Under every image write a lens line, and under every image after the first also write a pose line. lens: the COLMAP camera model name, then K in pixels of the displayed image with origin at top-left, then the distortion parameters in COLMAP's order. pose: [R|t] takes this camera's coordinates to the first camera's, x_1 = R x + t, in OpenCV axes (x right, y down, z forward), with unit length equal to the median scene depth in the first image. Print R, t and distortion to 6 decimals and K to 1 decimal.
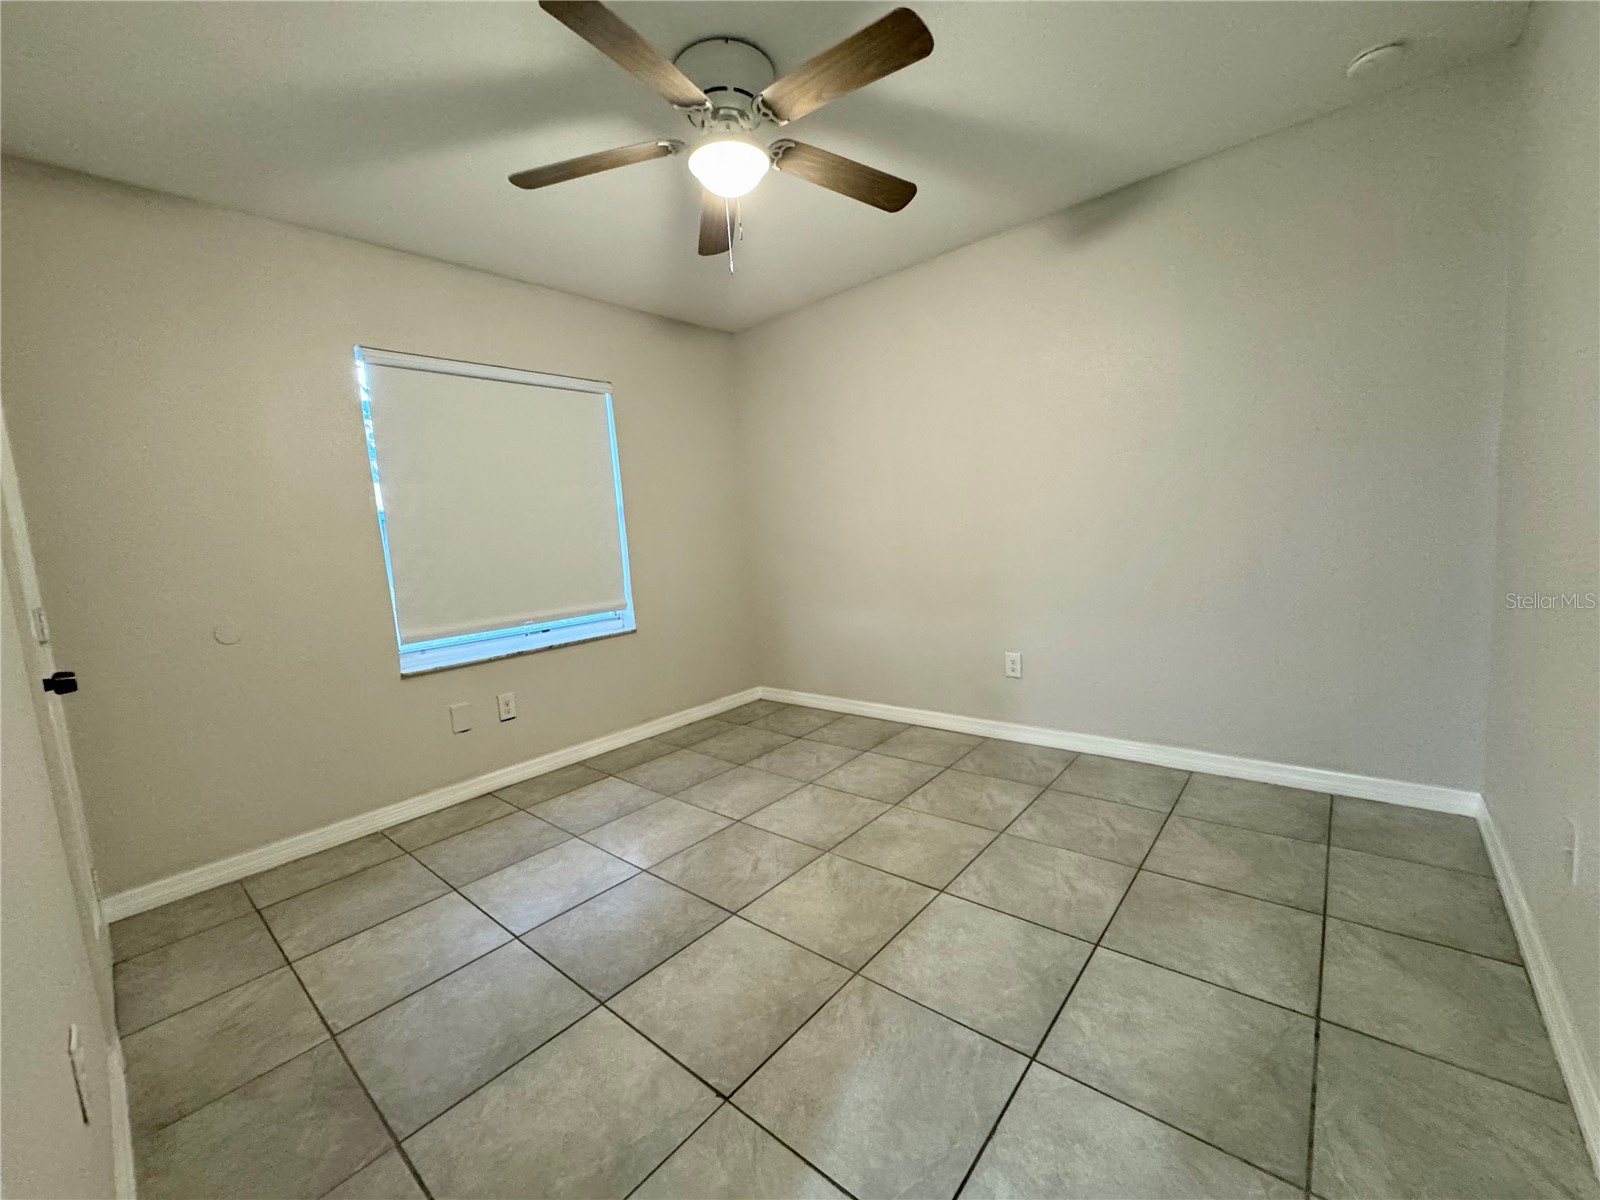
lens RADIAL K [[638.3, 0, 801.4], [0, 638.3, 598.9], [0, 0, 1]] dist [-0.002474, 0.000496]
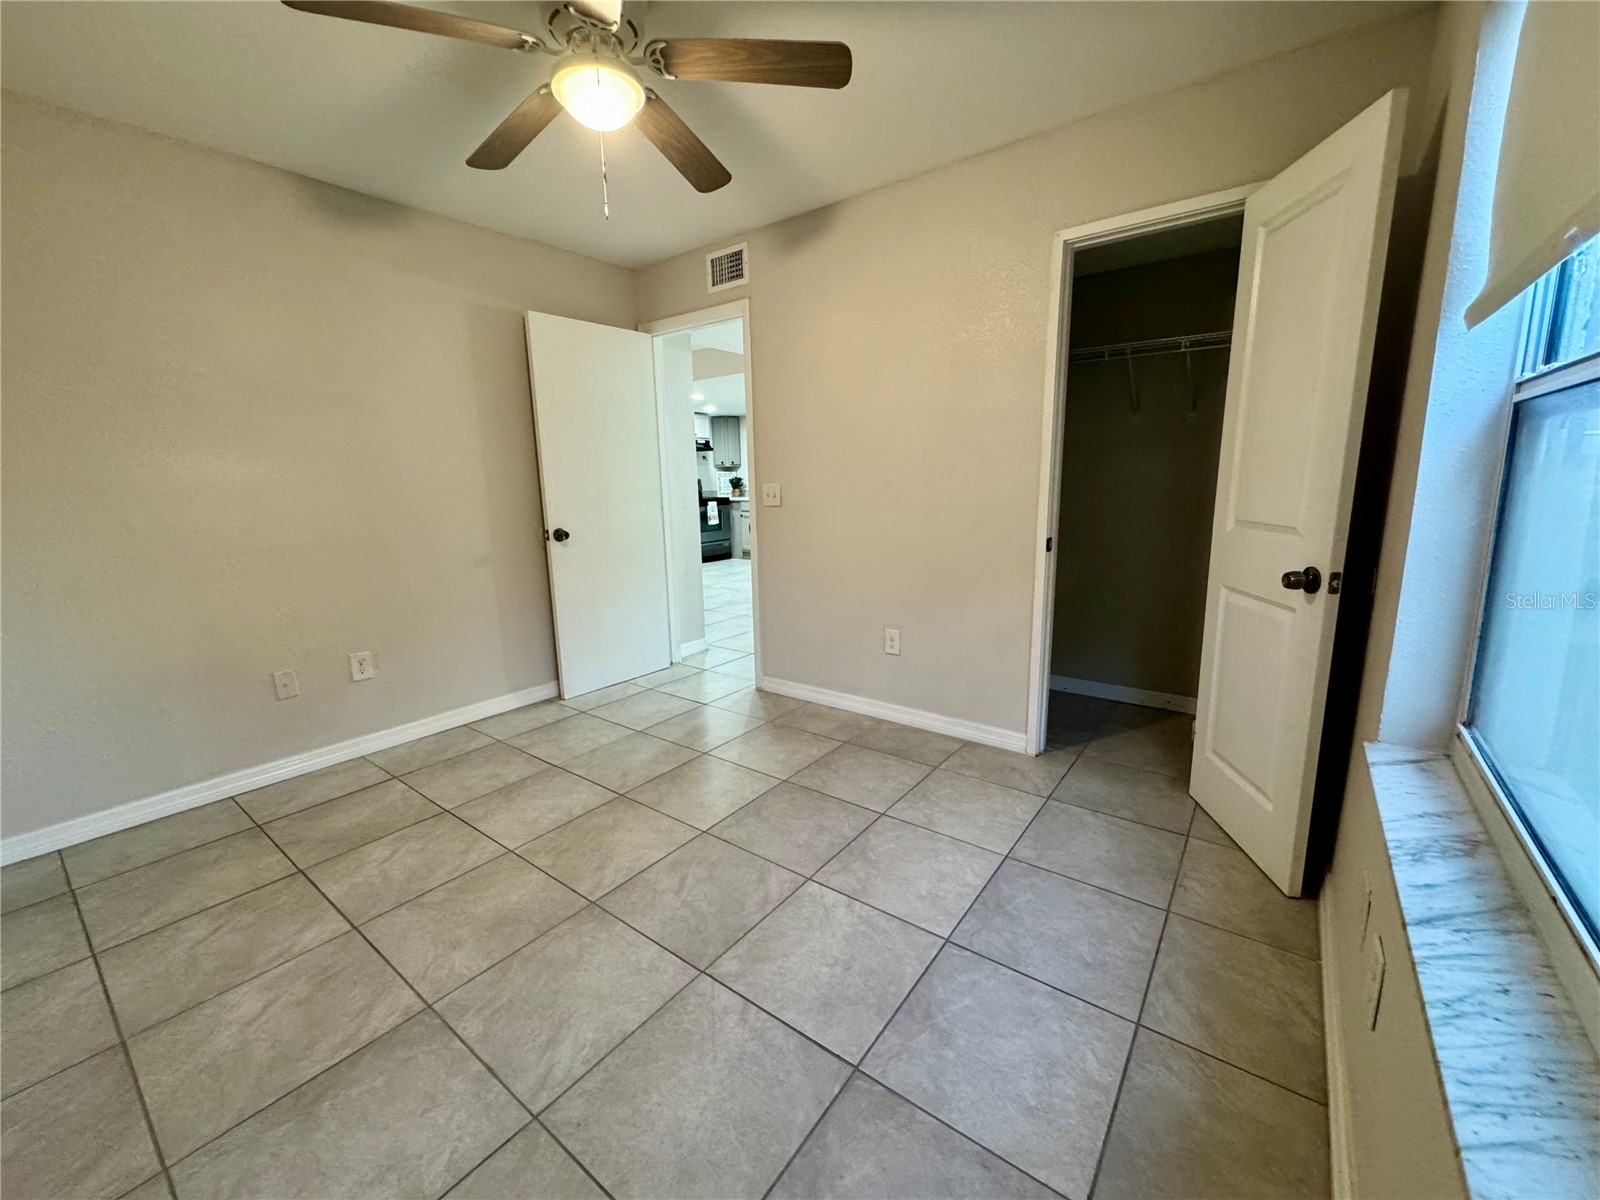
lens RADIAL K [[638.3, 0, 801.4], [0, 638.3, 598.9], [0, 0, 1]] dist [-0.002474, 0.000496]
pose [[-0.993851, 0.101209, -0.044903, -0.226938], [0.083351, 0.950829, 0.298290, -0.197297], [0.072885, 0.292713, -0.953419, 1.666667]]
